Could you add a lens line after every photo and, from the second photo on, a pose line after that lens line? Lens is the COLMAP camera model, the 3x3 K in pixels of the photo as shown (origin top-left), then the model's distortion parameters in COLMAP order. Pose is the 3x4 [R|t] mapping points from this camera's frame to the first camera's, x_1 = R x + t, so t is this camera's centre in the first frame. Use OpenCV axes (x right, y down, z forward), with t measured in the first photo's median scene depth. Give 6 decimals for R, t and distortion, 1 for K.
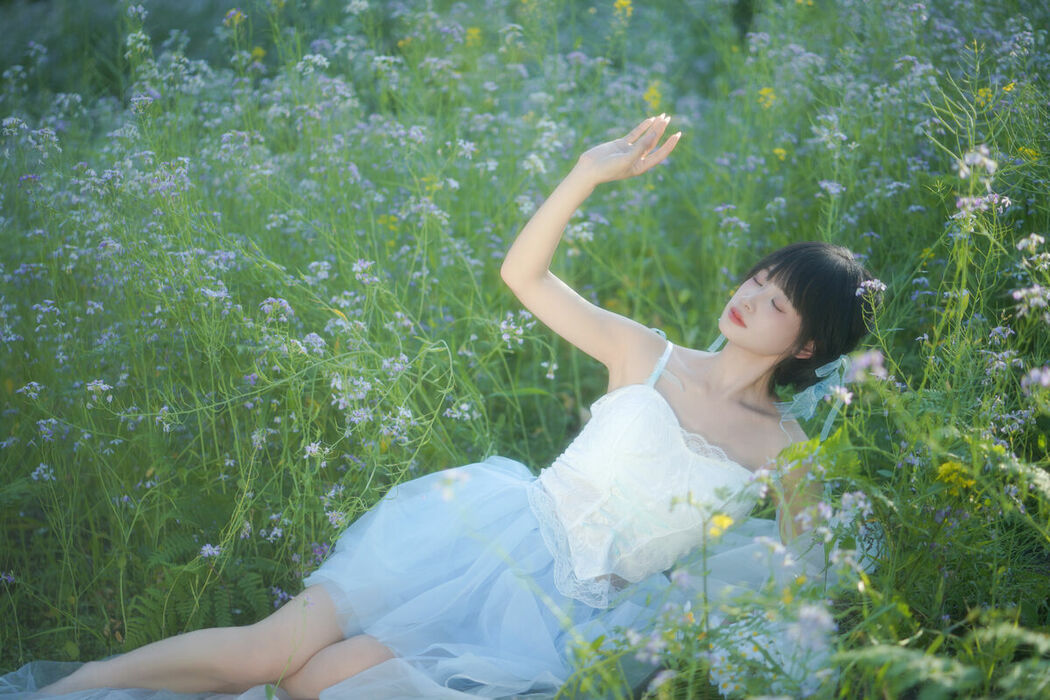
lens RADIAL K [[2612.5, 0, 542.5], [0, 2612.5, 345.1], [0, 0, 1]] dist [0.023573, 0.028075]
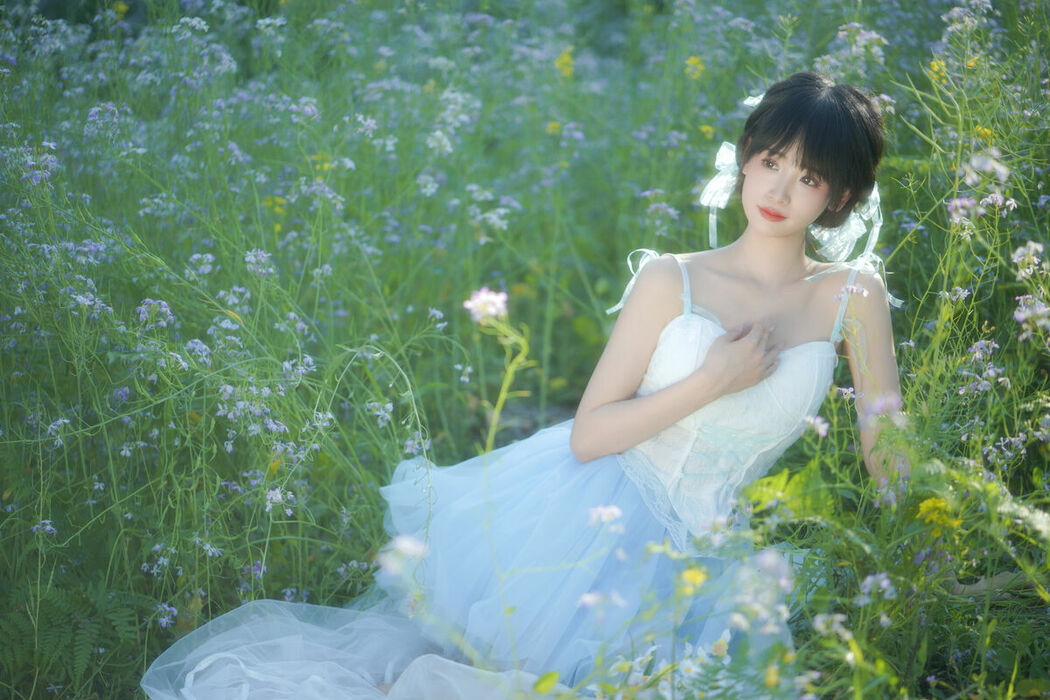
lens RADIAL K [[2586.5, 0, 523.3], [0, 2586.5, 251.8], [0, 0, 1]] dist [0.022905, -0.006994]
pose [[0.998159, 0.003225, 0.060572, -0.028282], [-0.002965, 0.999986, -0.004383, -0.028073], [-0.060585, 0.004196, 0.998154, 0.115209]]
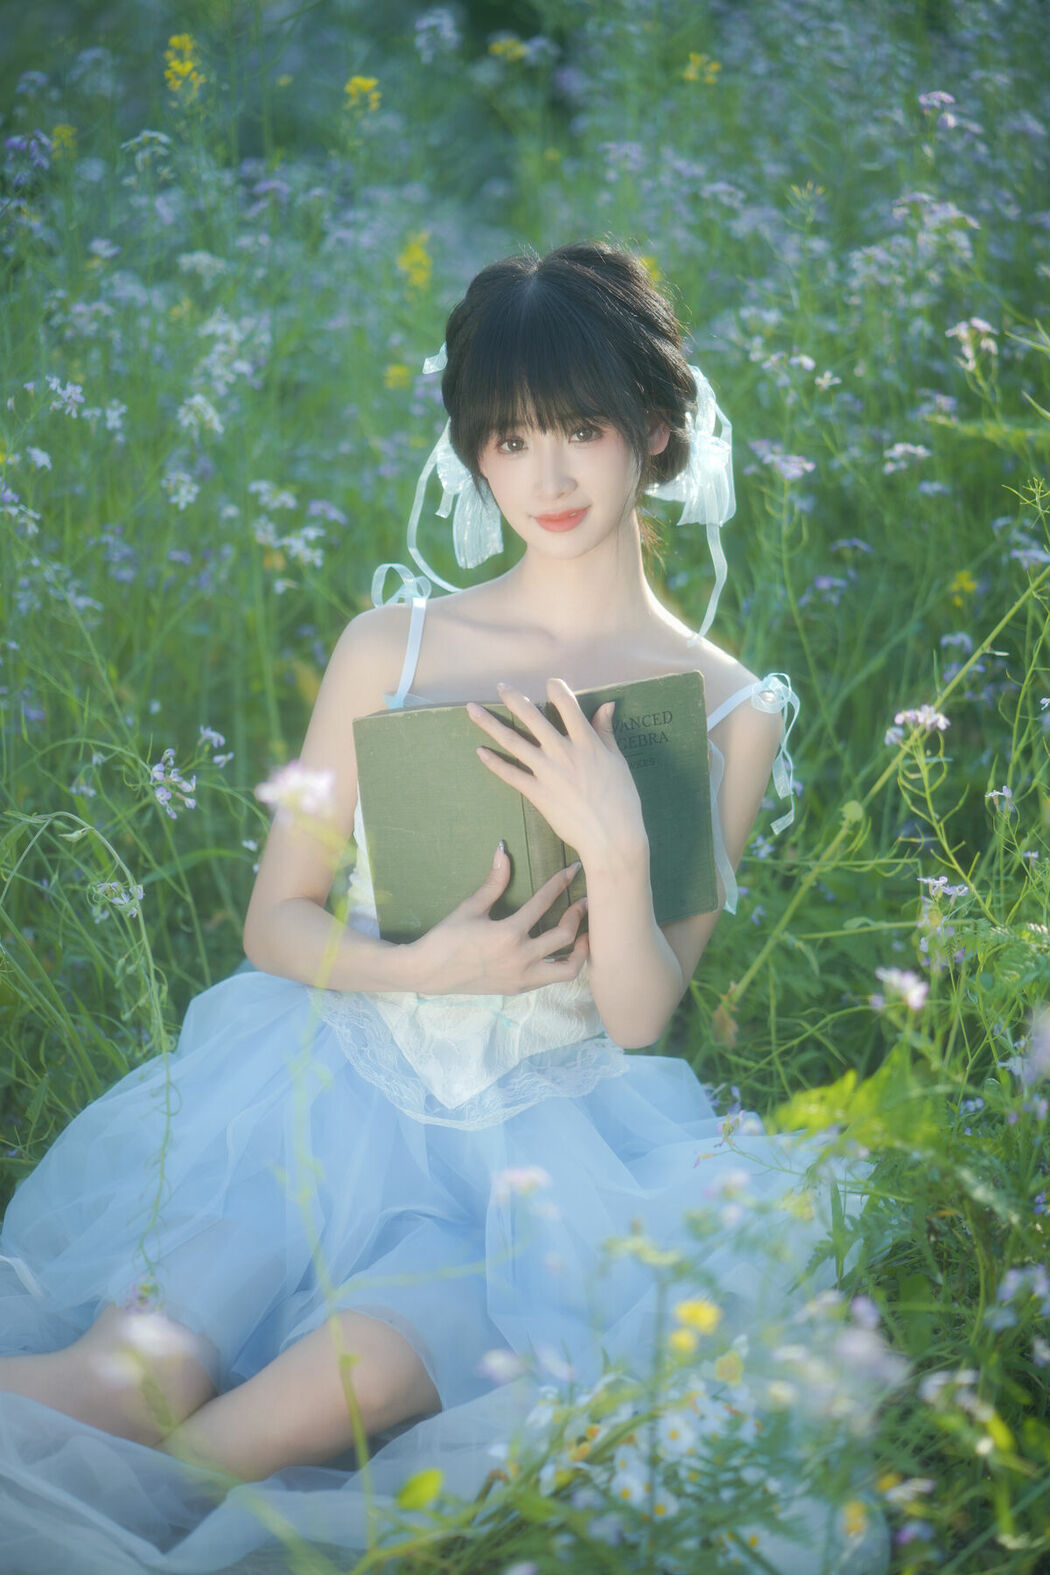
lens RADIAL K [[3777.2, 0, 521.6], [0, 3777.2, 577.3], [0, 0, 1]] dist [0.142653, 0.700366]
pose [[0.993902, -0.018134, 0.108765, -0.021840], [0.013946, 0.999136, 0.039145, -0.066251], [-0.109381, -0.037389, 0.993296, 0.262119]]
